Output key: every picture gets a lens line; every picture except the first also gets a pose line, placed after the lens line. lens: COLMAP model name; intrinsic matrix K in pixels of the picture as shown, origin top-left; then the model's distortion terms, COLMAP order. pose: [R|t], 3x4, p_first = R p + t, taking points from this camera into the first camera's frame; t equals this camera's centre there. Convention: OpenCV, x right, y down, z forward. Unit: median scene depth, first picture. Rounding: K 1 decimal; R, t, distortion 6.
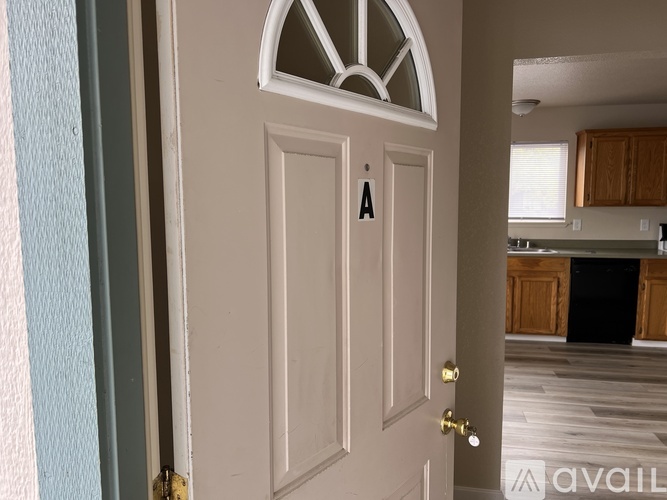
lens RADIAL K [[495.8, 0, 333.5], [0, 495.8, 250.0], [0, 0, 1]] dist [0.008566, -0.009445]
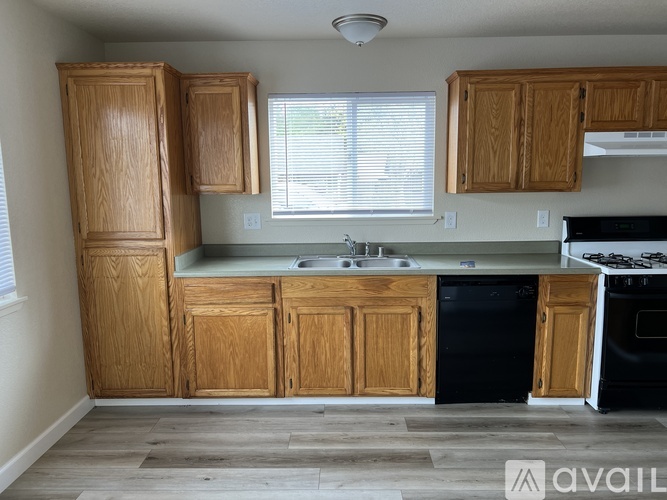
lens RADIAL K [[495.8, 0, 333.5], [0, 495.8, 250.0], [0, 0, 1]] dist [0.008566, -0.009445]
pose [[0.984137, -0.029037, 0.175018, 0.236476], [0.023279, 0.999121, 0.034863, -0.040381], [-0.175876, -0.030235, 0.983948, 0.401605]]
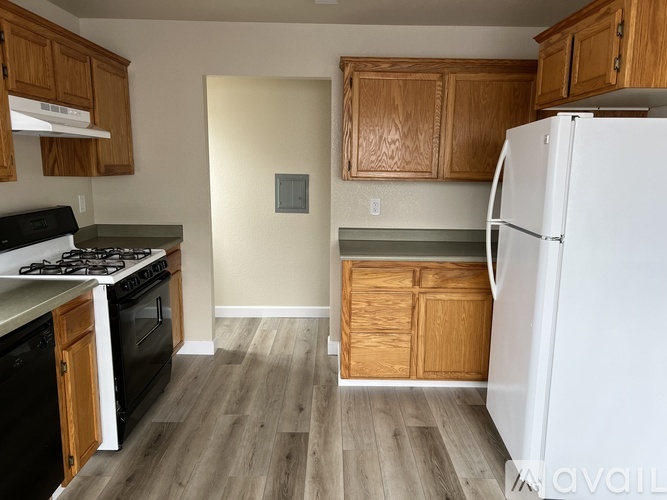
lens RADIAL K [[495.8, 0, 333.5], [0, 495.8, 250.0], [0, 0, 1]] dist [0.008566, -0.009445]
pose [[-0.205203, -0.159793, 0.965587, 0.166171], [0.107091, 0.976992, 0.184439, -0.078271], [-0.972843, 0.141253, -0.183369, 0.801707]]
